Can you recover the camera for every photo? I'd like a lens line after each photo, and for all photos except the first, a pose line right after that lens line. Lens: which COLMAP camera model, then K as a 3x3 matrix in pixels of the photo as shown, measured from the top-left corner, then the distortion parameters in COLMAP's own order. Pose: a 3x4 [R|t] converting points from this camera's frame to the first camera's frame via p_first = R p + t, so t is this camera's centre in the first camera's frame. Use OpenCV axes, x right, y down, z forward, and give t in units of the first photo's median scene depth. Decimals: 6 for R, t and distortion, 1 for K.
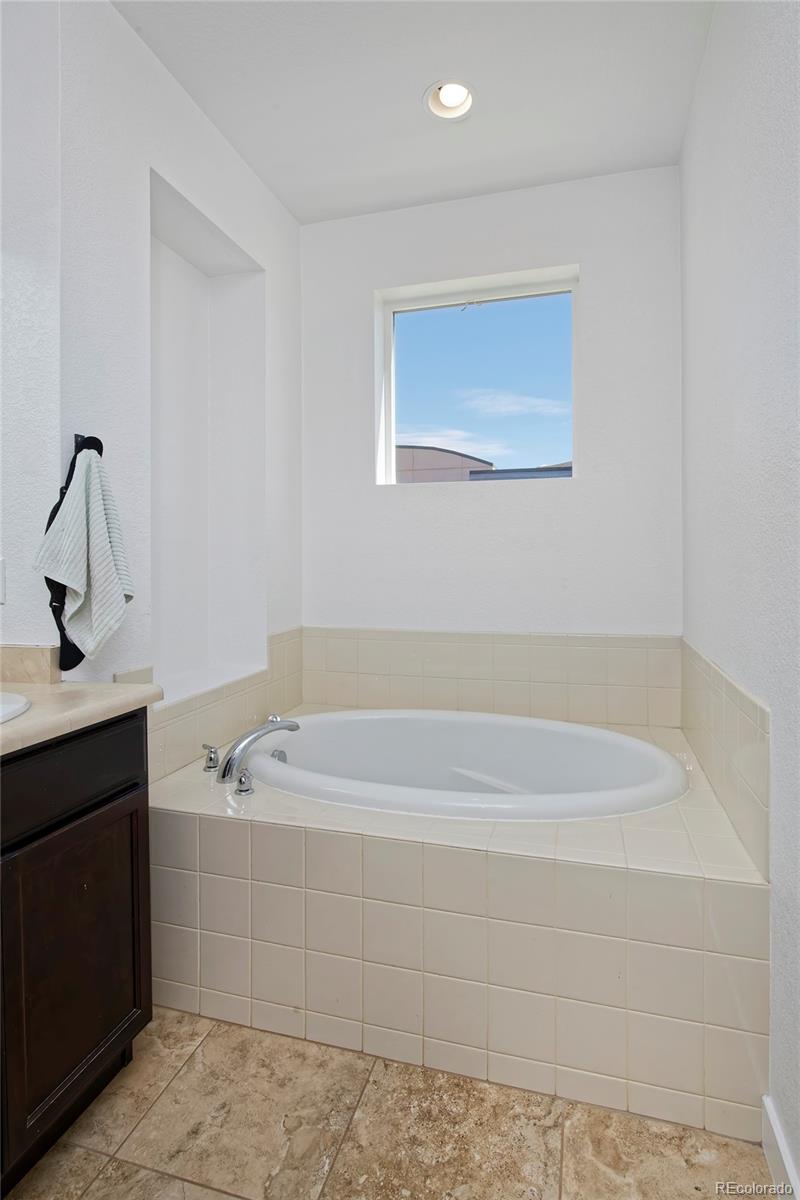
lens RADIAL K [[590.8, 0, 420.4], [0, 590.8, 561.3], [0, 0, 1]] dist [-0.001942, -0.000738]
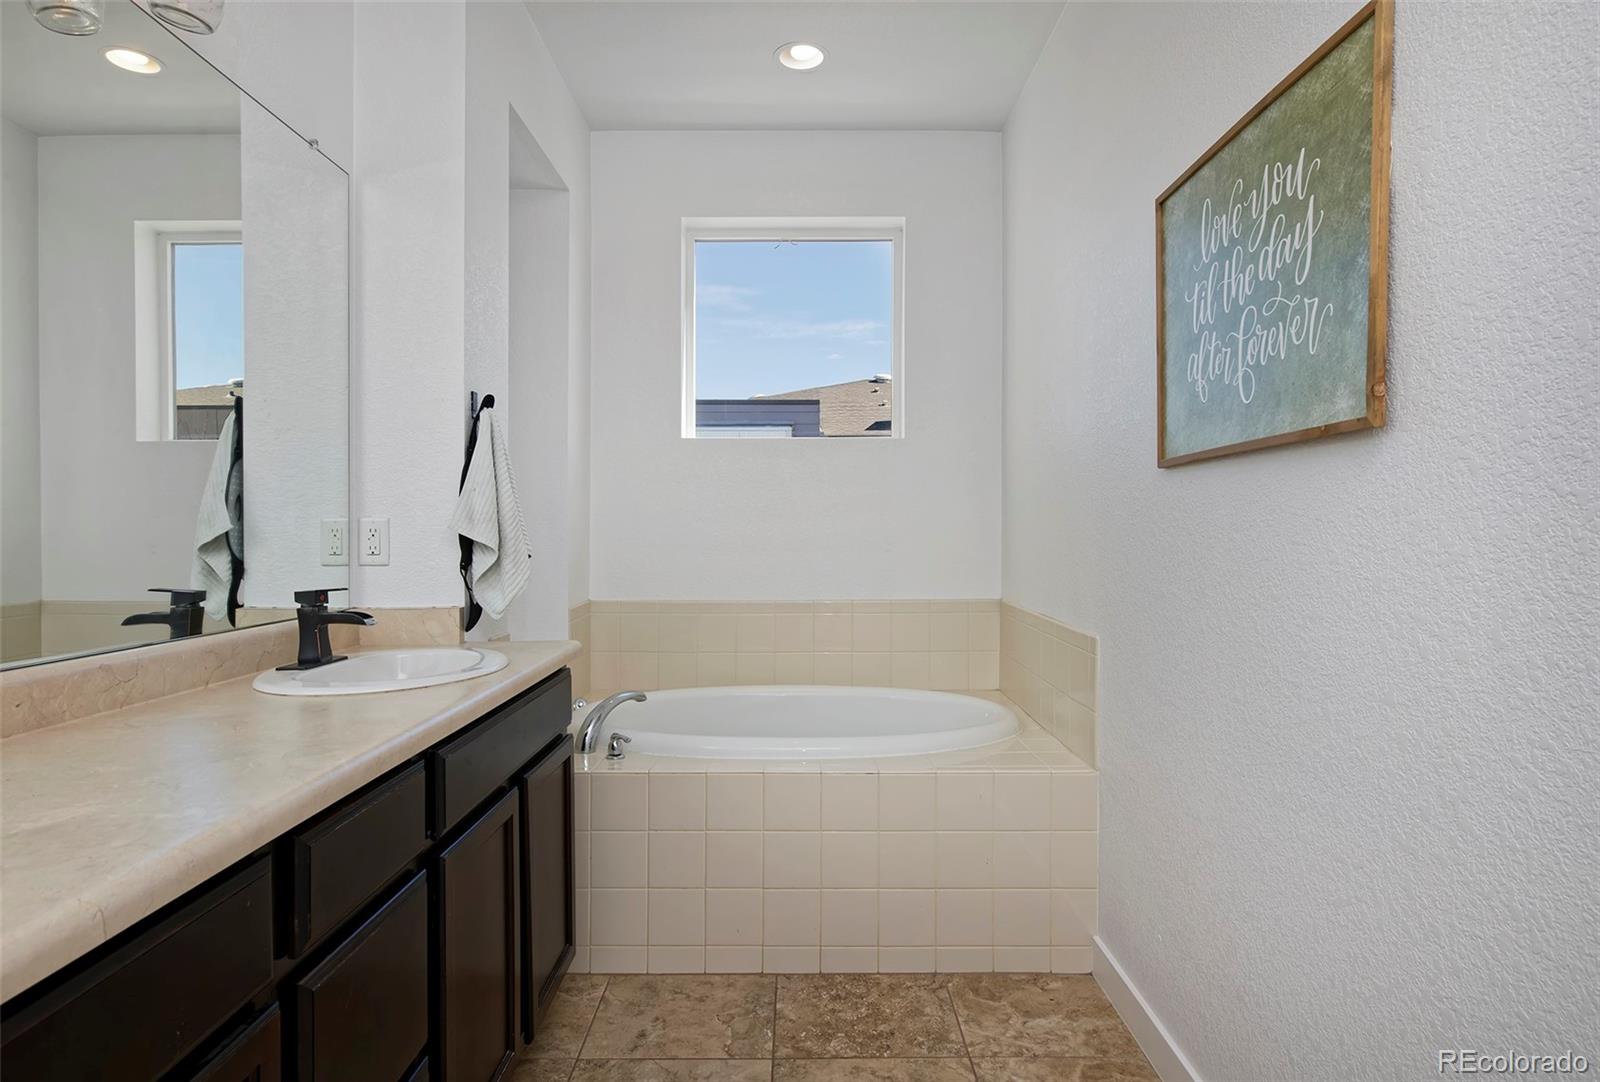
lens RADIAL K [[879.5, 0, 796.5], [0, 879.5, 536.8], [0, 0, 1]] dist [0.000722, -0.000960]
pose [[0.965064, -0.001438, 0.262010, -0.464649], [-0.000617, 0.999970, 0.007760, 0.015289], [-0.262013, -0.007650, 0.965034, -0.578522]]
